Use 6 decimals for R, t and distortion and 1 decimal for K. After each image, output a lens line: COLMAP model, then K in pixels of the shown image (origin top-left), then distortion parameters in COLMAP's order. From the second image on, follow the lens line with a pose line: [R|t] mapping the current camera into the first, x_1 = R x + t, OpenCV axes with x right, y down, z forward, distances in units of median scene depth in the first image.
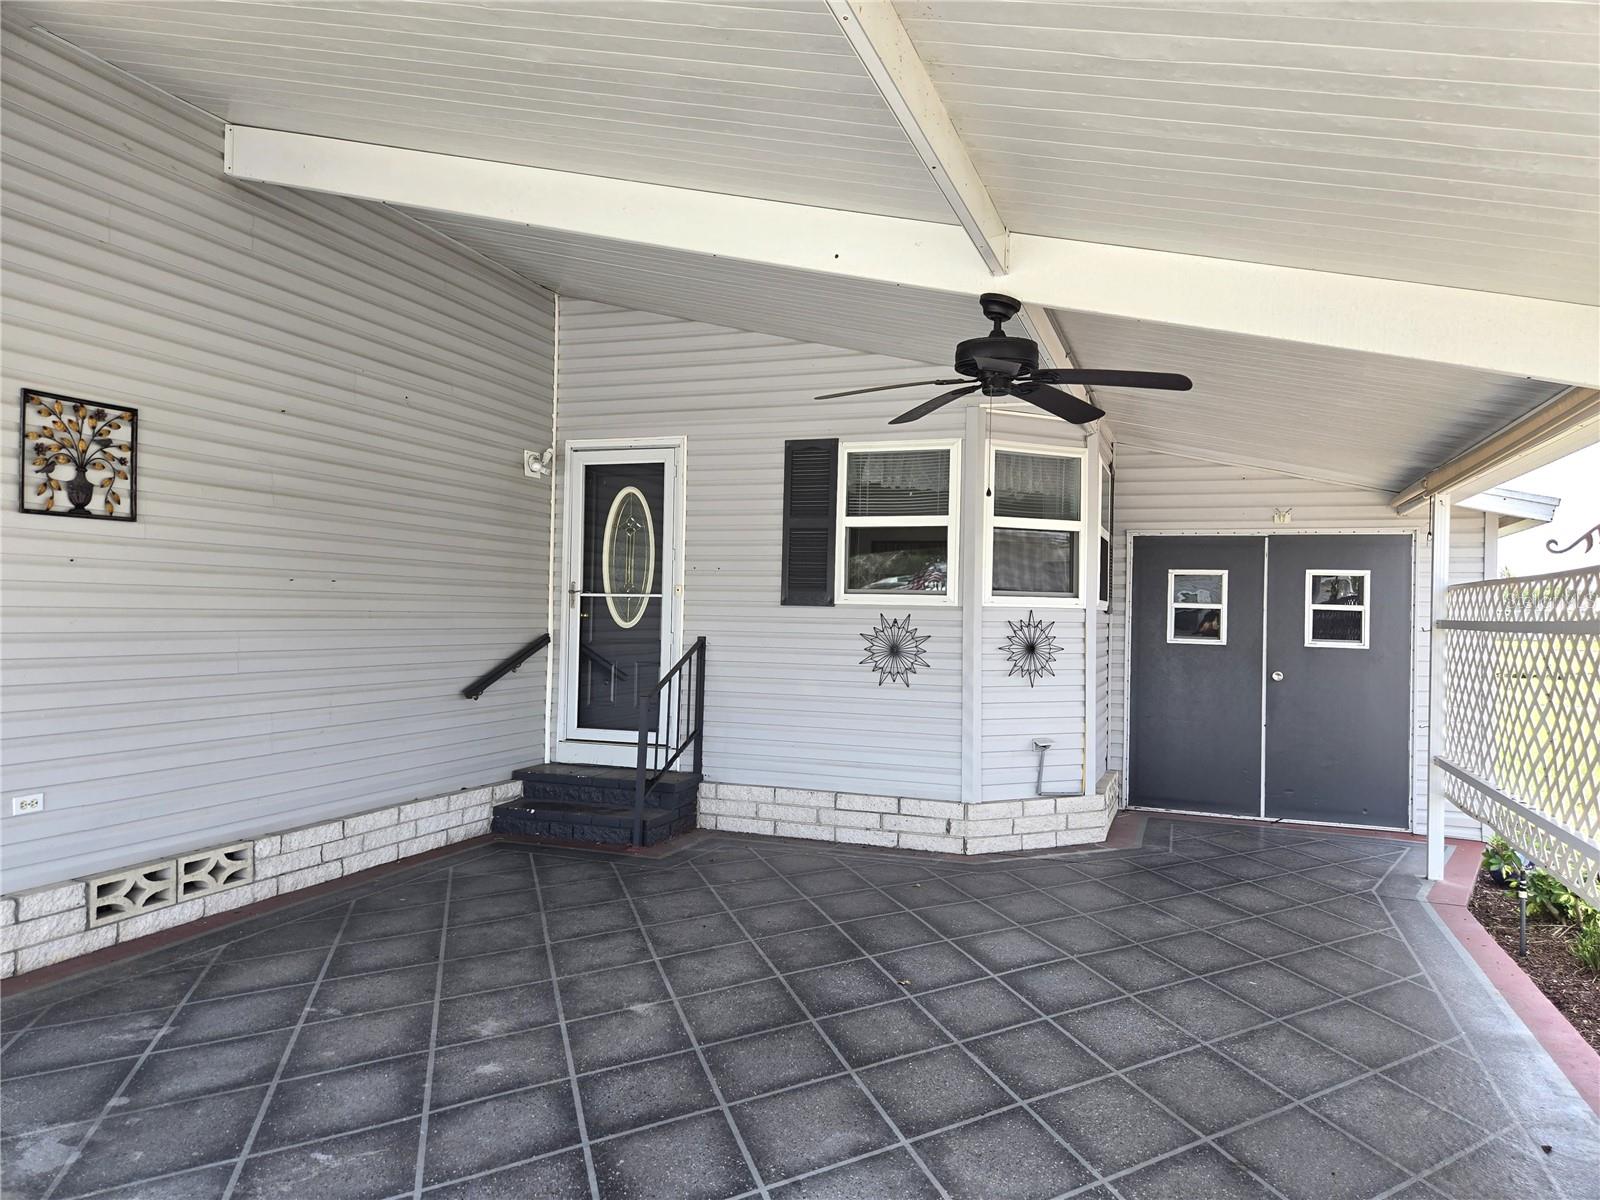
lens RADIAL K [[1076.1, 0, 807.2], [0, 1076.1, 600.2], [0, 0, 1]] dist [0.058748, -0.044300]
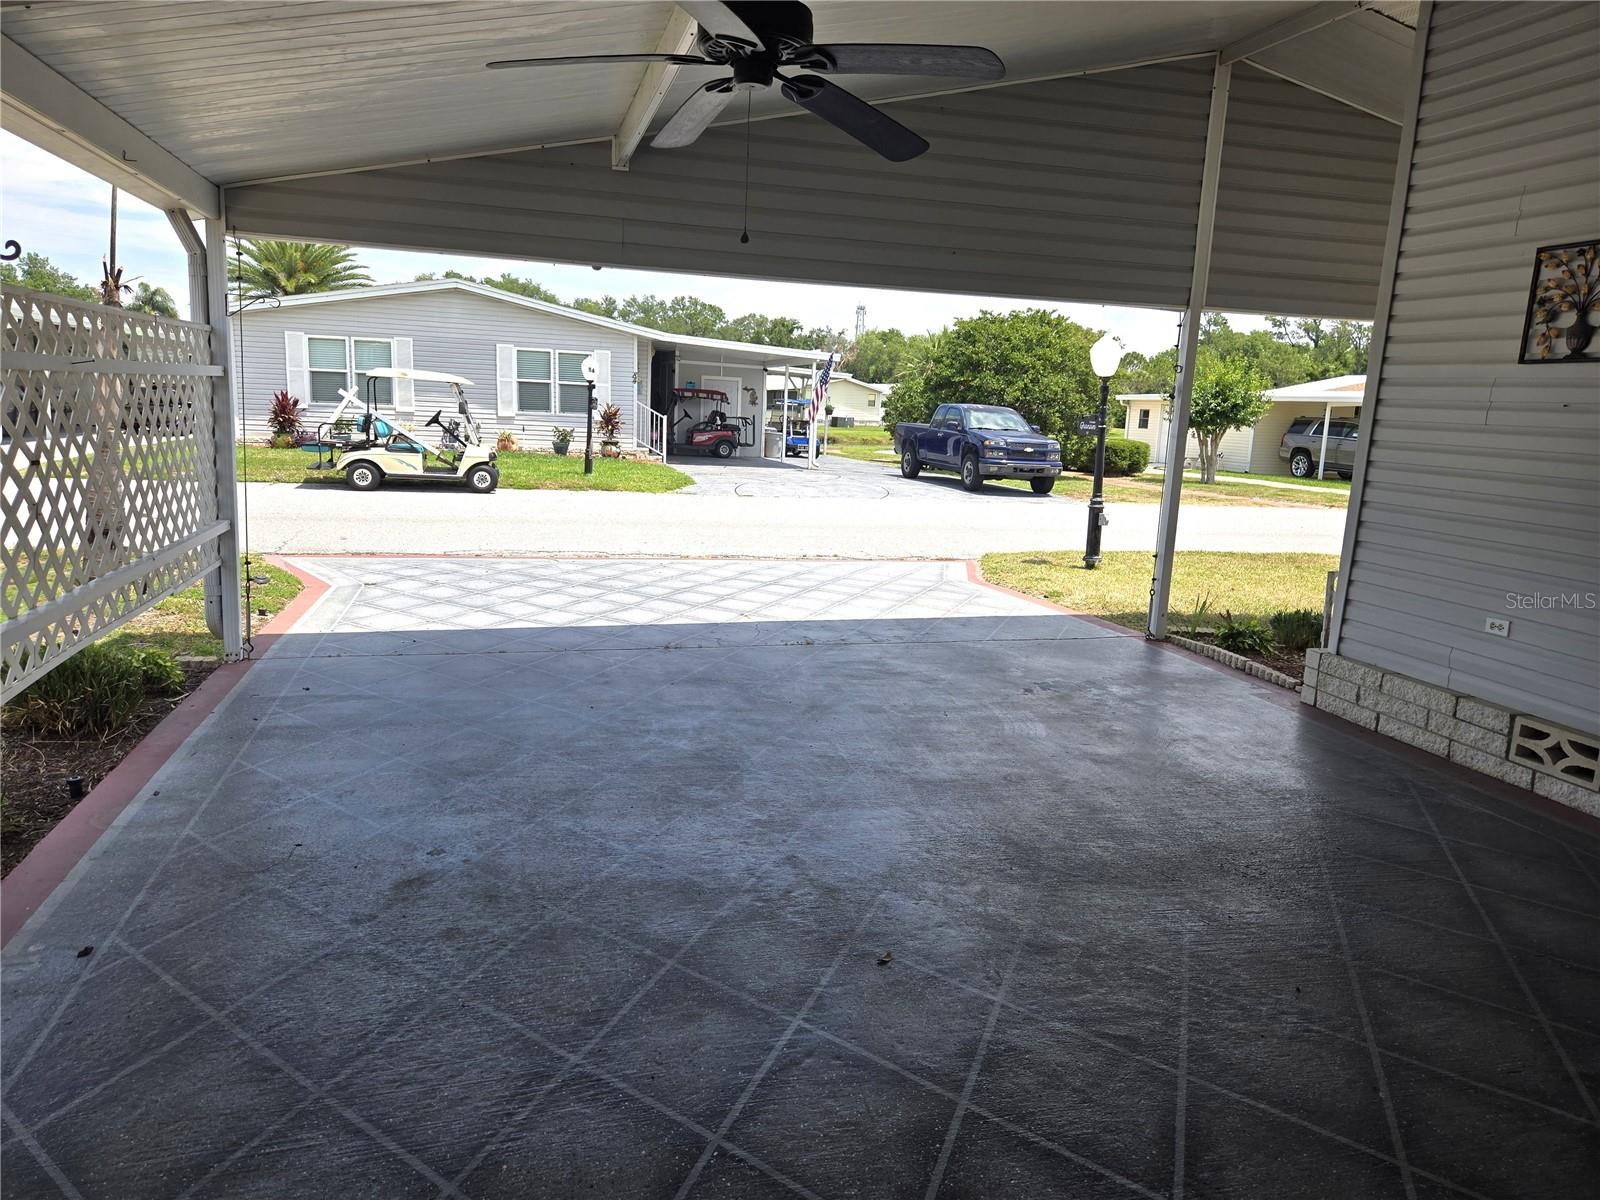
lens RADIAL K [[1076.1, 0, 805.5], [0, 1076.1, 585.3], [0, 0, 1]] dist [0.058748, -0.044300]
pose [[-0.814577, 0.035688, -0.578957, 0.328708], [-0.061232, 0.987238, 0.147007, 0.014275], [0.576815, 0.155199, -0.801996, 0.945342]]
